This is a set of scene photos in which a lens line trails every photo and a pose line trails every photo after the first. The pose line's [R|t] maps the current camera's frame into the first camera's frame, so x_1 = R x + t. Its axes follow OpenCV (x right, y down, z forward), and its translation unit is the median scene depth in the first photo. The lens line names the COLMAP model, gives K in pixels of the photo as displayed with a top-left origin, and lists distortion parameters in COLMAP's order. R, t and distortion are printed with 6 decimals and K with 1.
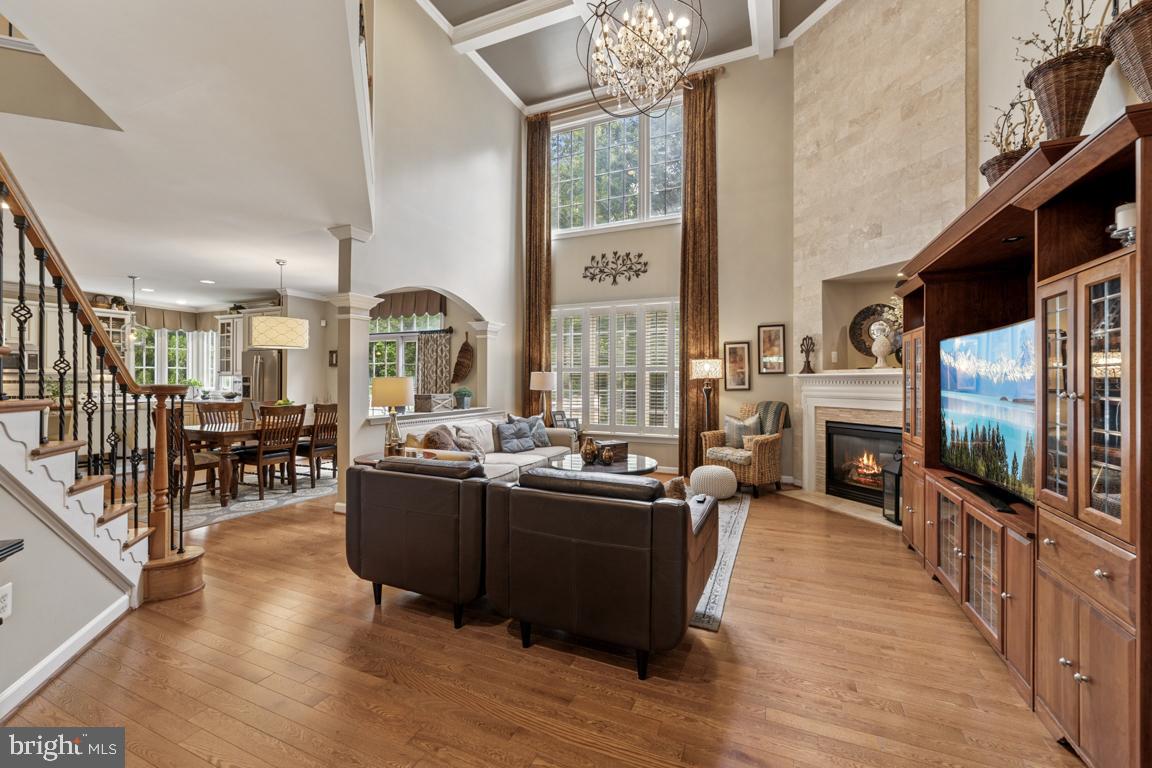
lens RADIAL K [[469.7, 0, 575.2], [0, 469.7, 381.4], [0, 0, 1]] dist [-0.000900, -0.000300]
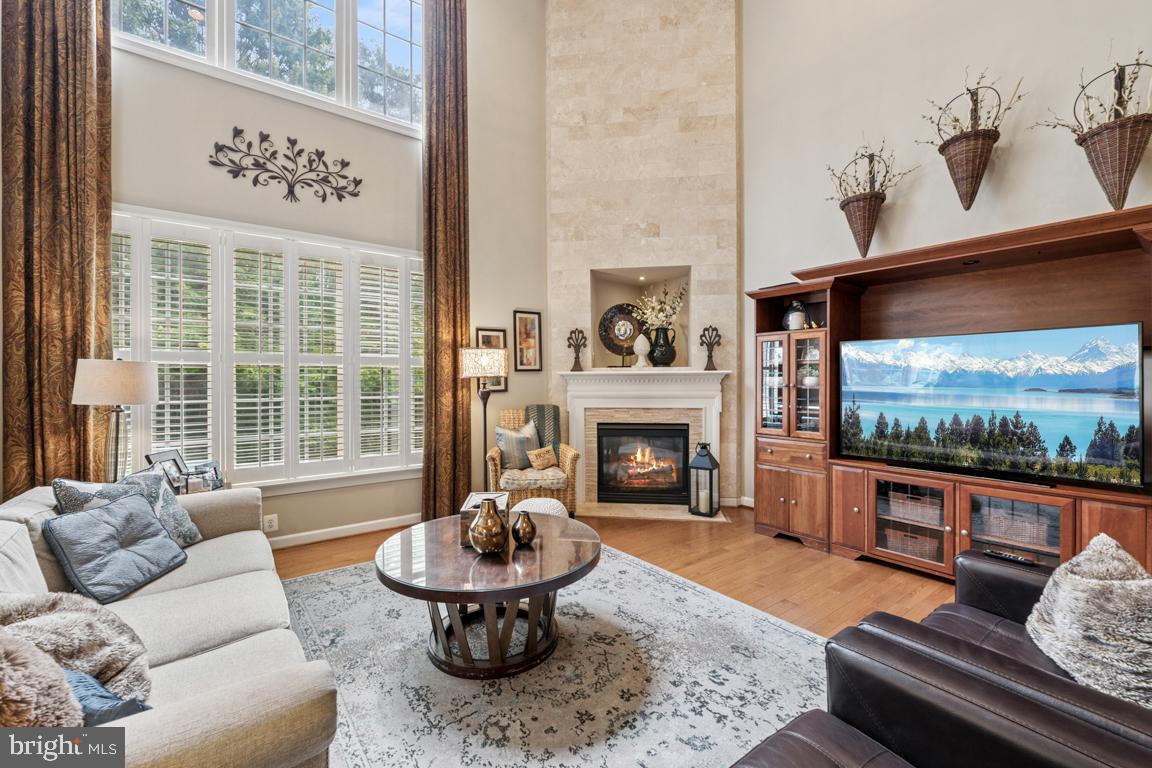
lens RADIAL K [[469.7, 0, 575.2], [0, 469.7, 381.4], [0, 0, 1]] dist [-0.000900, -0.000300]
pose [[0.490931, -0.005279, 0.871182, -0.265102], [0.004063, 0.999985, 0.003770, -0.001049], [-0.871189, 0.001689, 0.490945, 0.543444]]
